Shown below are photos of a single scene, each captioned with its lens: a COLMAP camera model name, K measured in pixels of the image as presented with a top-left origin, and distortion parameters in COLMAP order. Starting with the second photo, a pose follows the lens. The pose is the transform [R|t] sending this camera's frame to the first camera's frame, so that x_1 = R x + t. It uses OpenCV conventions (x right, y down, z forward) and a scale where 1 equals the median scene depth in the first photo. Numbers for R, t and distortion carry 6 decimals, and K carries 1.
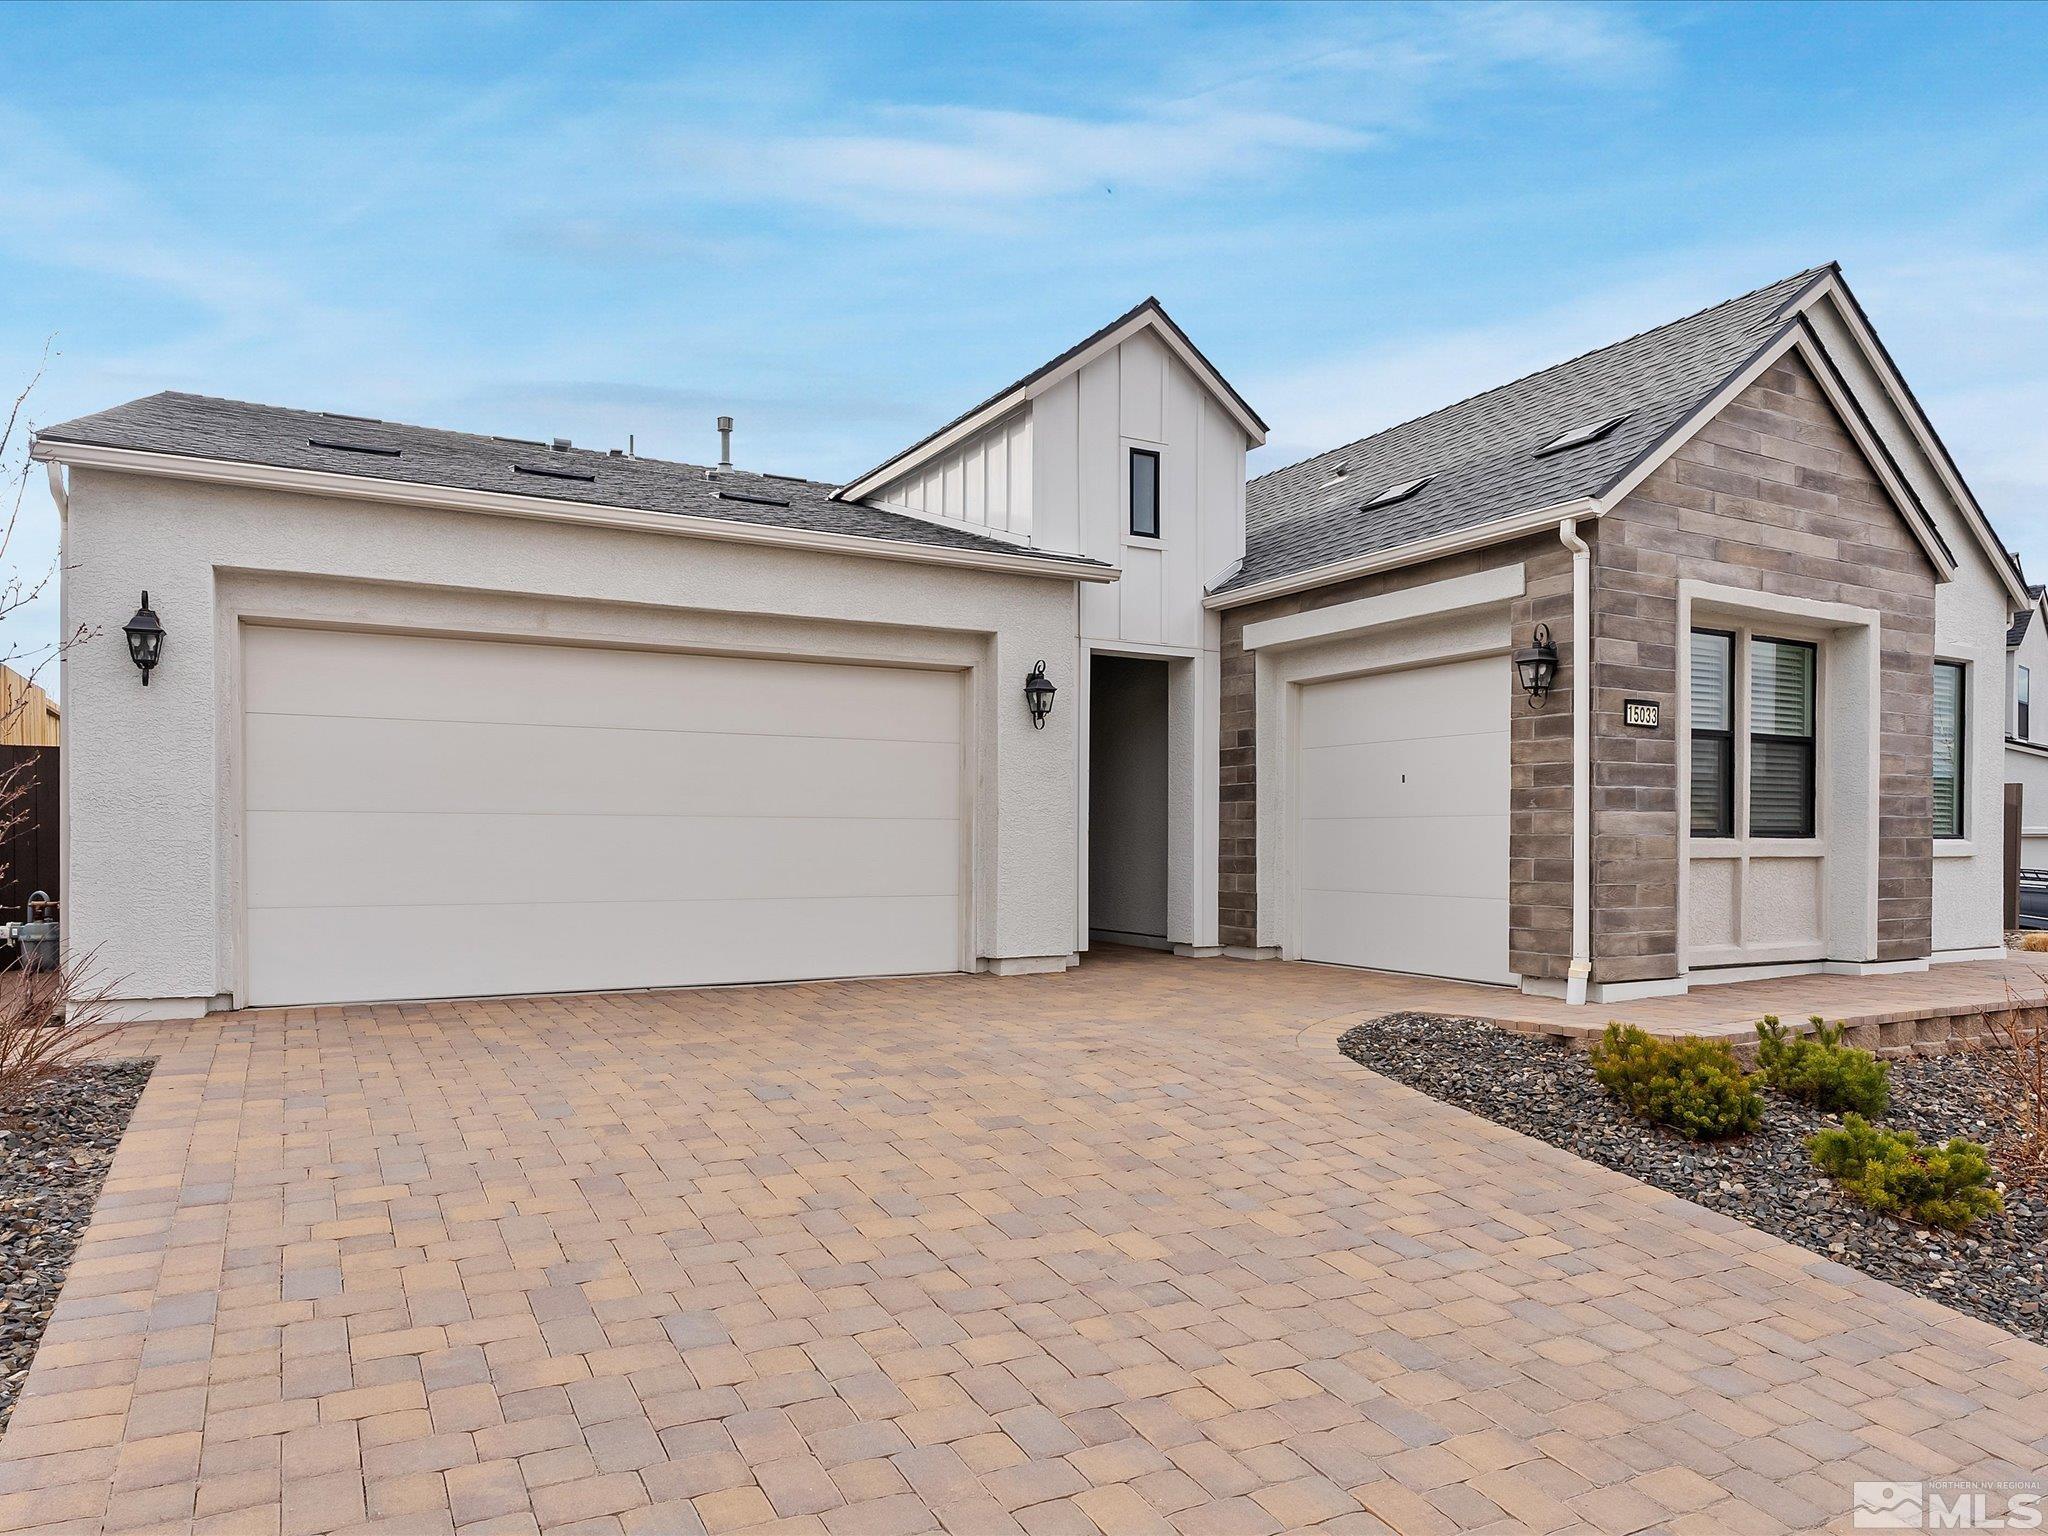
lens RADIAL K [[926.4, 0, 1023.2], [0, 926.4, 780.1], [0, 0, 1]] dist [-0.003400, -0.000464]
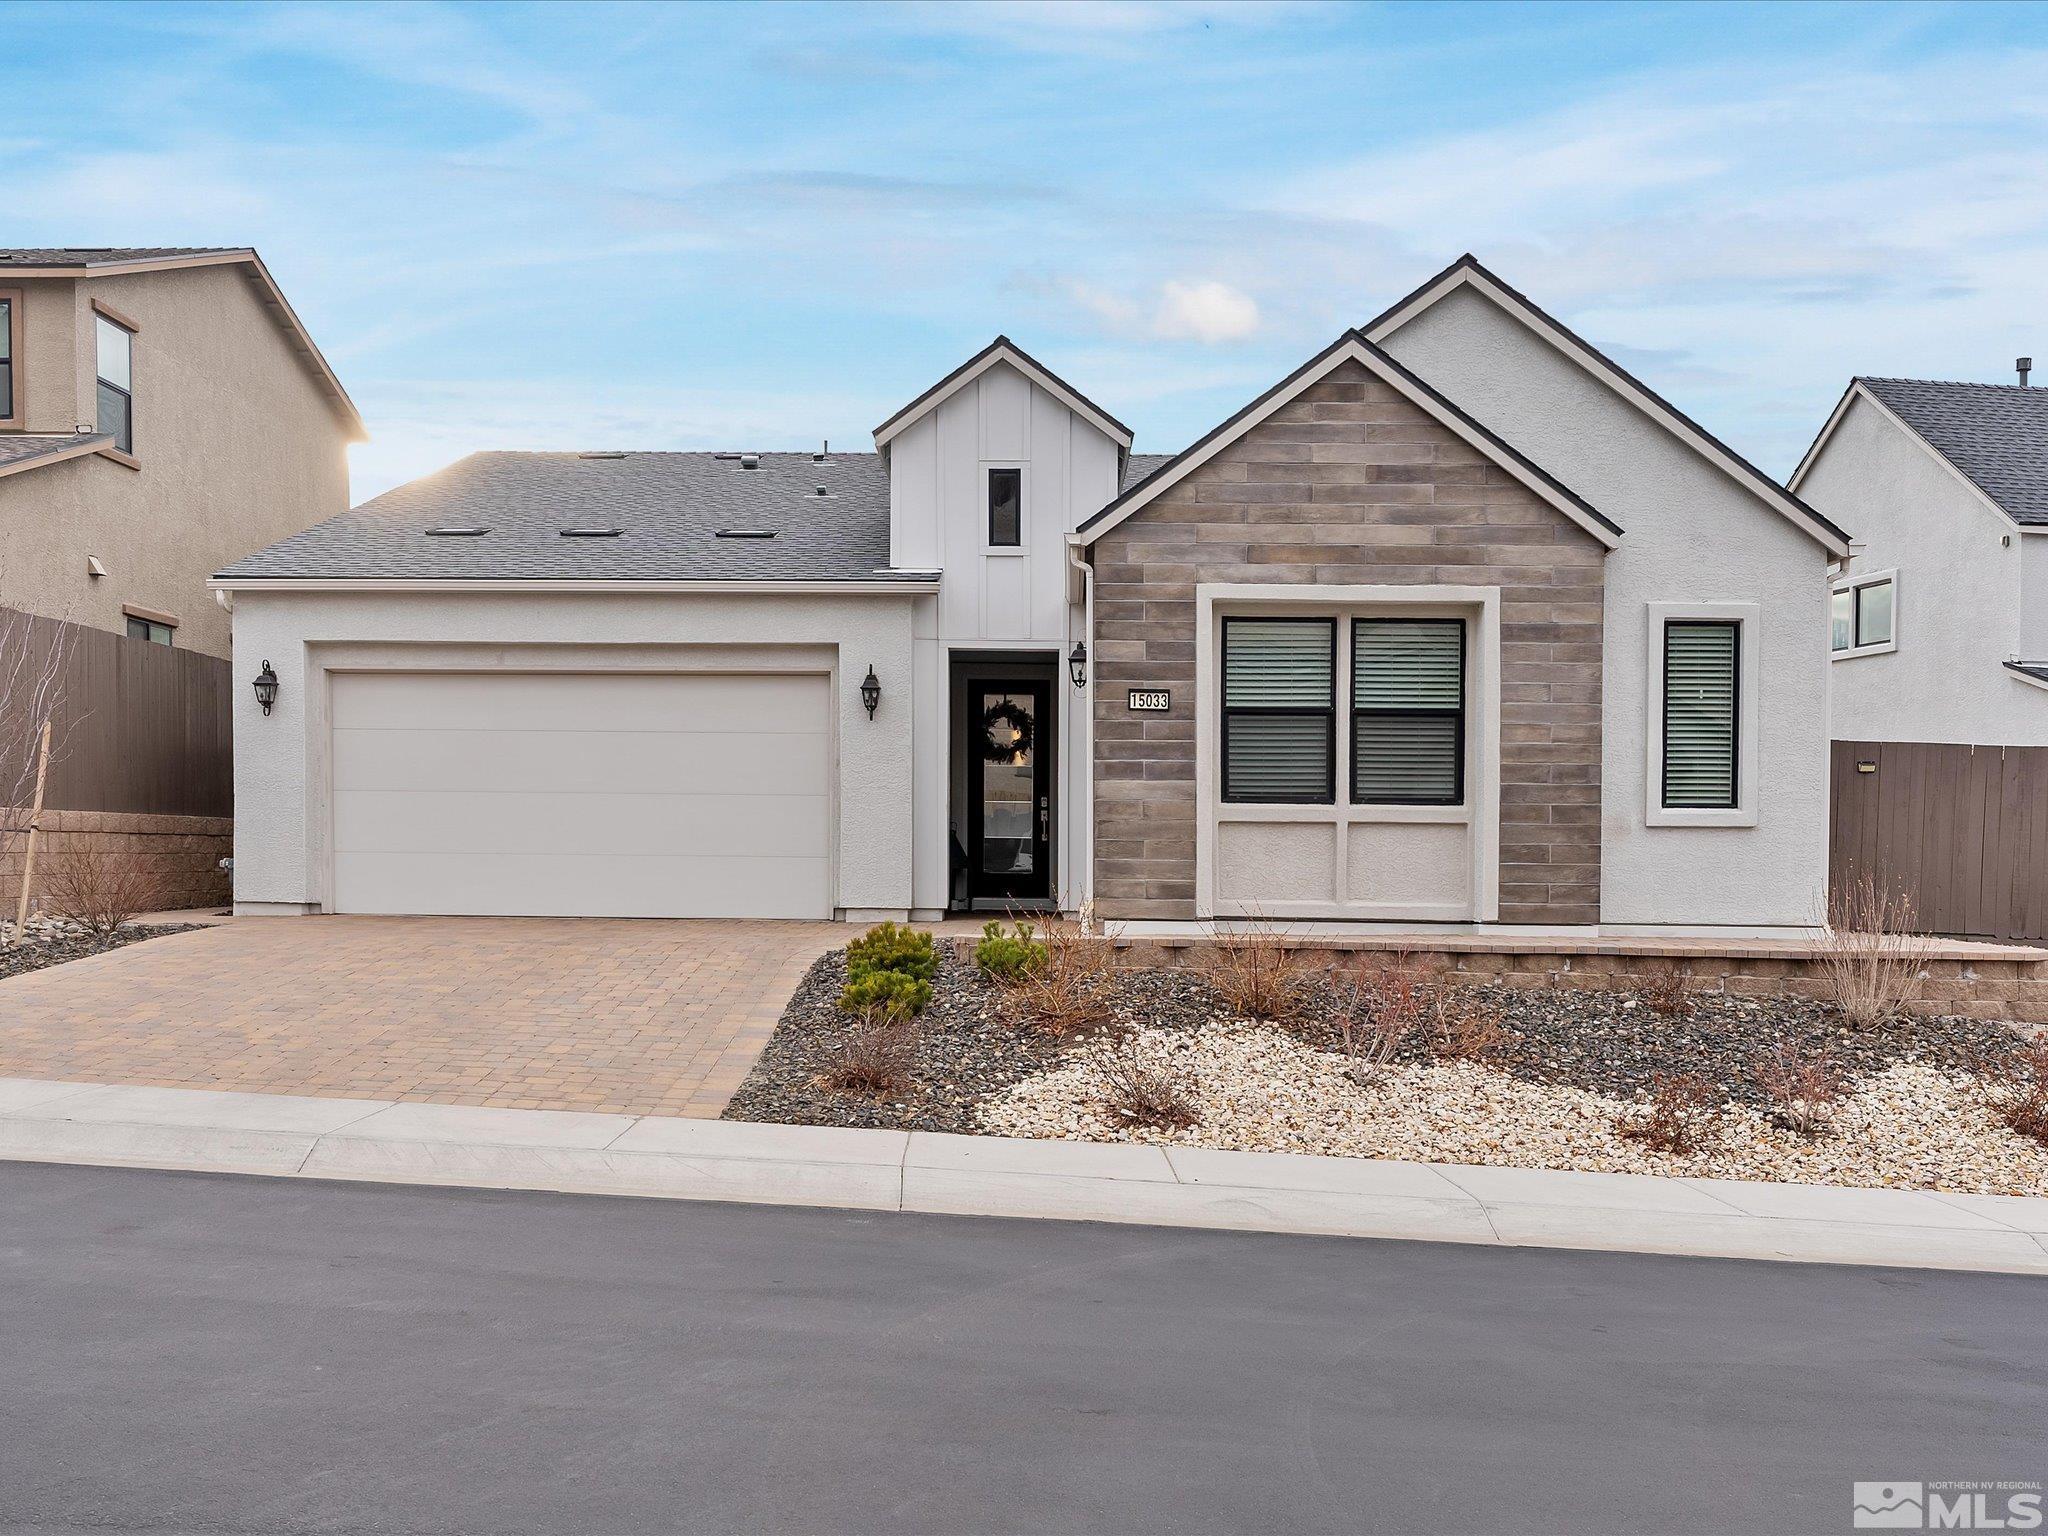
lens RADIAL K [[1062.9, 0, 1026.5], [0, 1062.9, 762.1], [0, 0, 1]] dist [-0.004165, -0.000052]
pose [[0.944341, -0.017581, -0.328498, 0.874784], [0.017026, 0.999845, -0.004568, 0.012099], [0.328527, -0.001279, 0.944494, -0.331350]]
